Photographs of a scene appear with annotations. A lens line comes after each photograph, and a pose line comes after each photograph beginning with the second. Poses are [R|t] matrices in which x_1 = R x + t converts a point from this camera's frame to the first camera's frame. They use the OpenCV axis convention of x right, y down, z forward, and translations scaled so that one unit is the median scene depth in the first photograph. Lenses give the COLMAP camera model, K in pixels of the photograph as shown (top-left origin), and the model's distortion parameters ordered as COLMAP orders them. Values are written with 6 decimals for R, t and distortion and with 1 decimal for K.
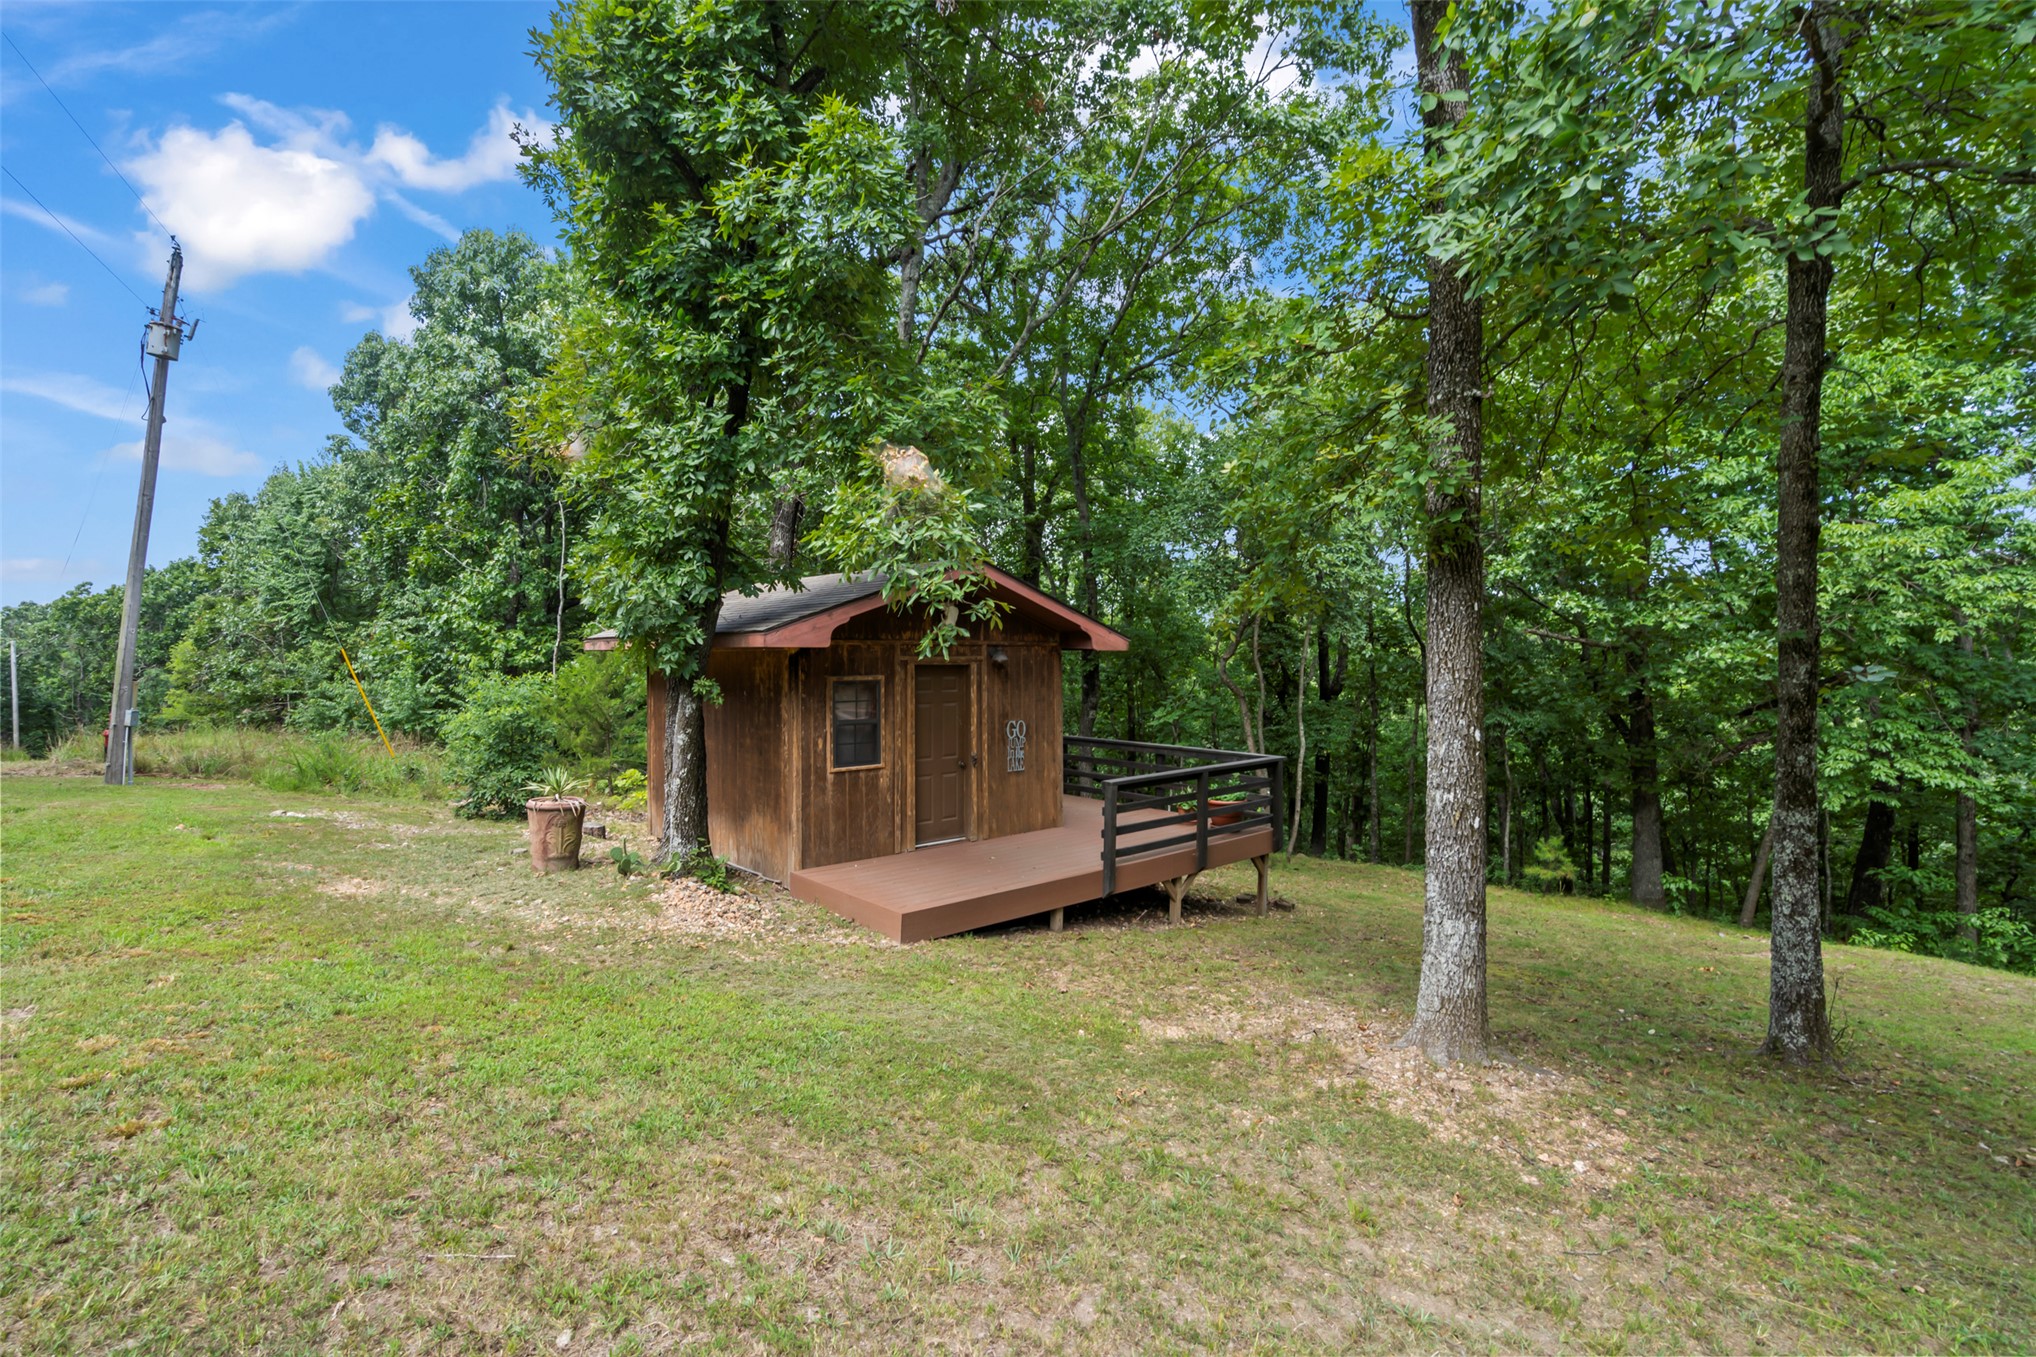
lens RADIAL K [[914.1, 0, 1013.1], [0, 914.1, 675.6], [0, 0, 1]] dist [-0.002234, -0.001135]
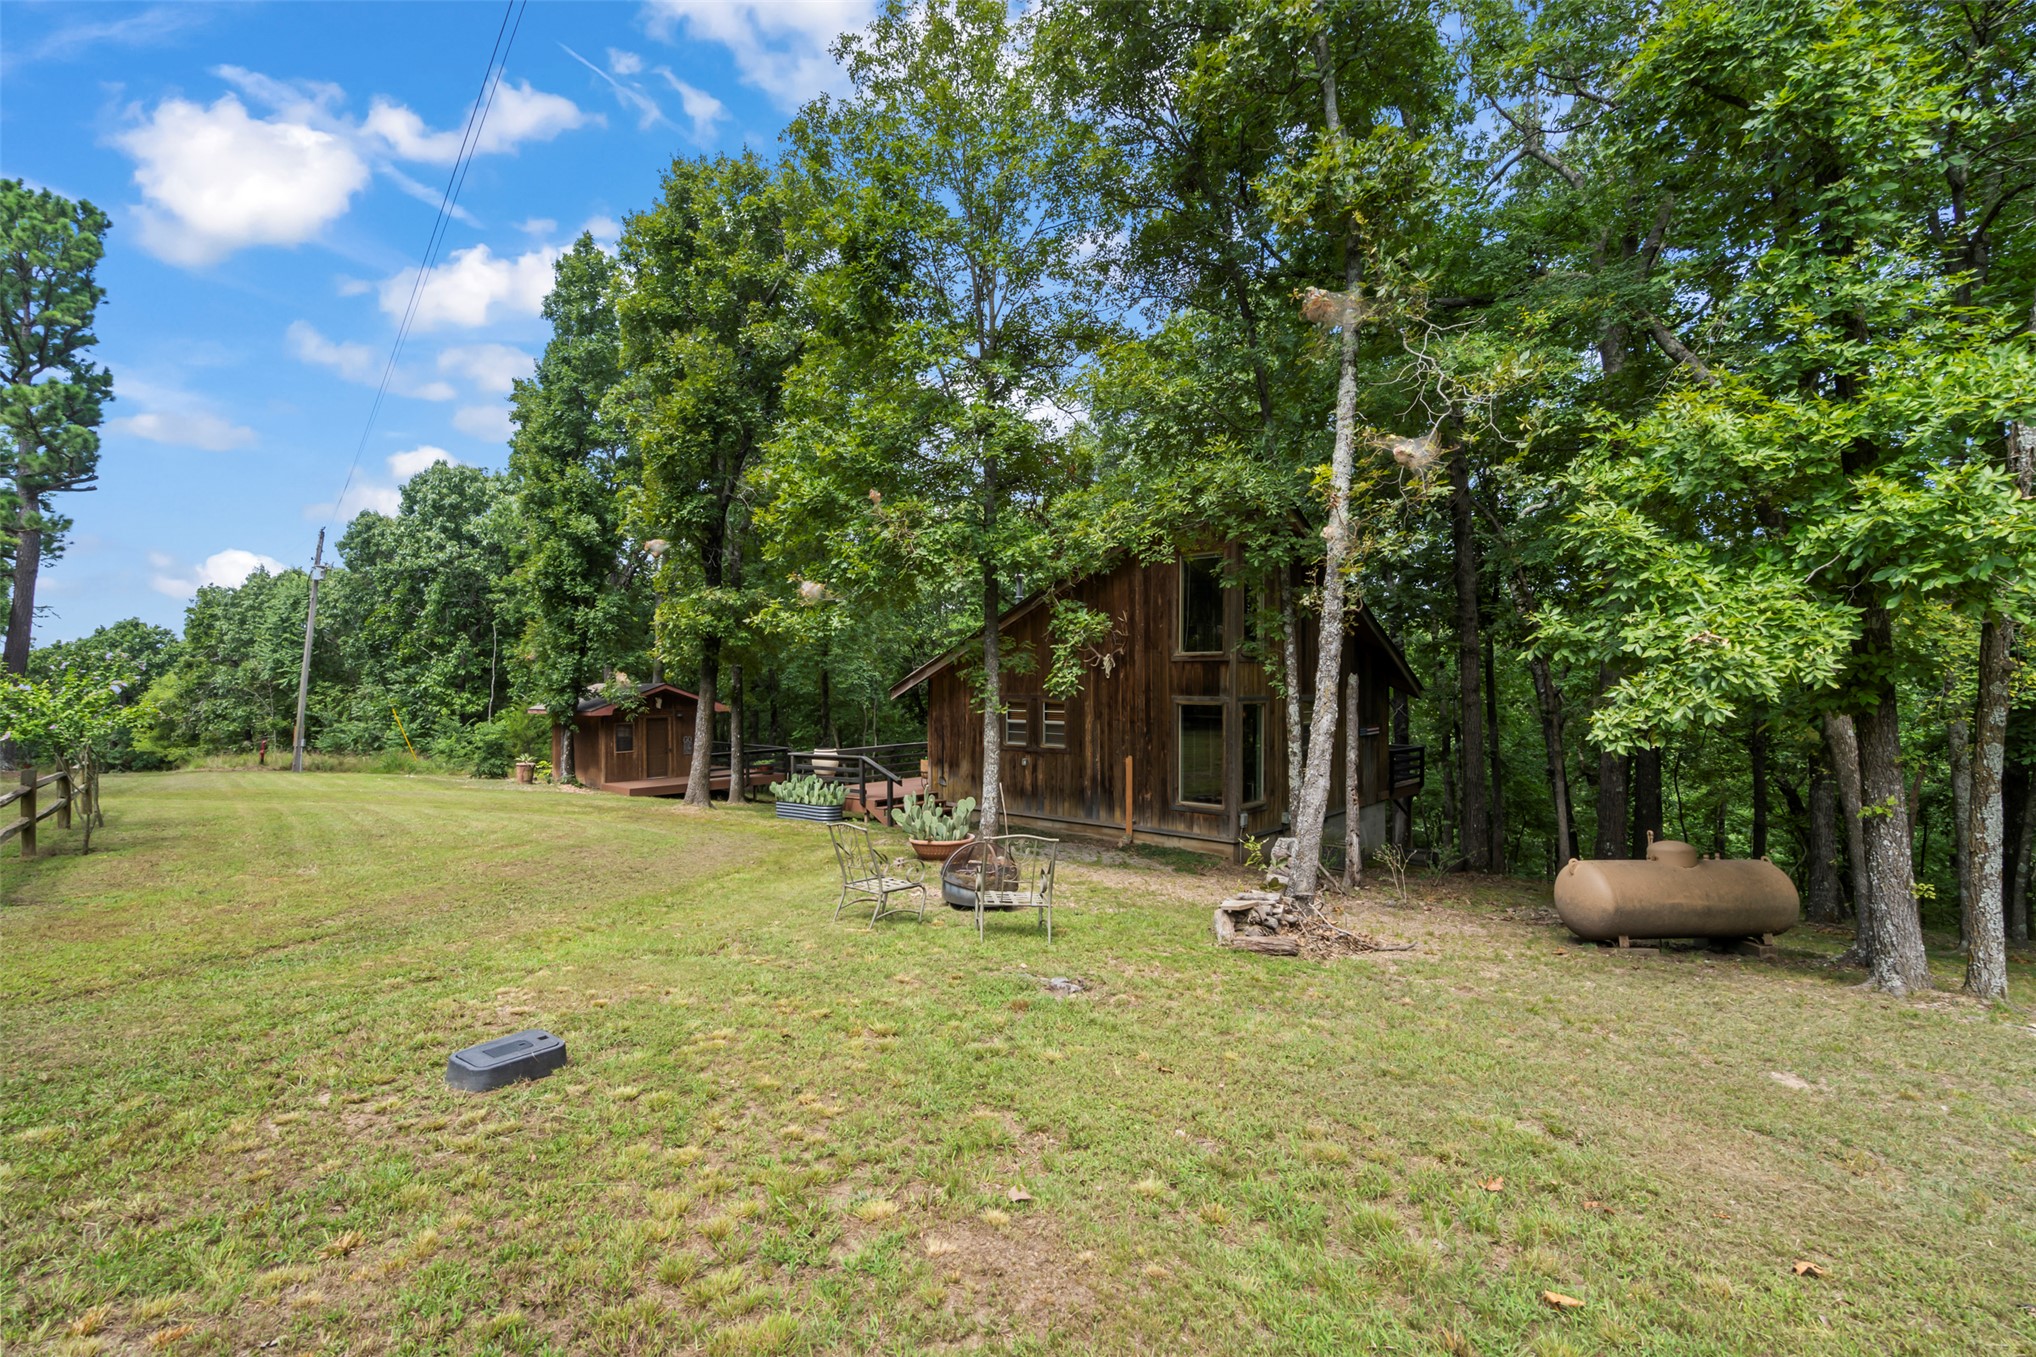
lens RADIAL K [[914.1, 0, 1013.1], [0, 914.1, 675.6], [0, 0, 1]] dist [-0.002234, -0.001135]
pose [[0.993396, -0.011712, 0.114138, 0.322429], [0.014231, 0.999672, -0.021283, -0.030699], [-0.113852, 0.022767, 0.993237, -0.917895]]
